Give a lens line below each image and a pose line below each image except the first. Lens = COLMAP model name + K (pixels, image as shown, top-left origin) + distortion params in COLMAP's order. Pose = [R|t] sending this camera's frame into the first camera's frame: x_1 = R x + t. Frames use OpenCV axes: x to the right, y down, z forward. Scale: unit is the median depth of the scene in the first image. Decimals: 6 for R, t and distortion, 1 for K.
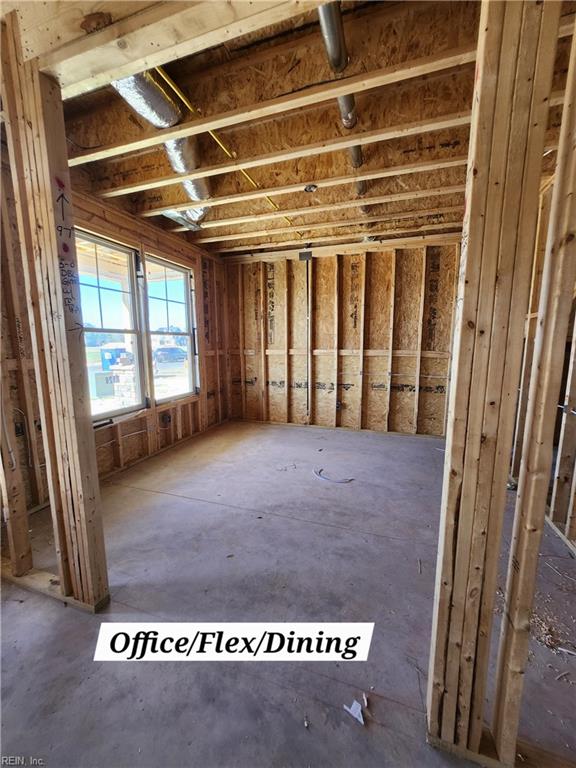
lens RADIAL K [[299.4, 0, 286.1], [0, 299.4, 383.3], [0, 0, 1]] dist [-0.002055, -0.000103]
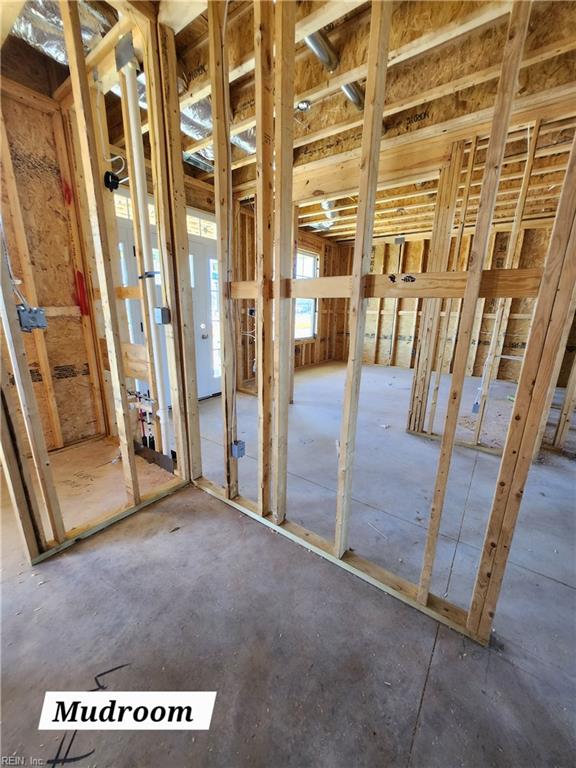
lens RADIAL K [[299.4, 0, 286.6], [0, 299.4, 383.1], [0, 0, 1]] dist [-0.002055, -0.000103]
pose [[0.951345, 0.095937, -0.292813, 0.035371], [-0.064116, 0.991128, 0.116420, 0.091441], [0.301384, -0.091981, 0.949056, -0.505248]]
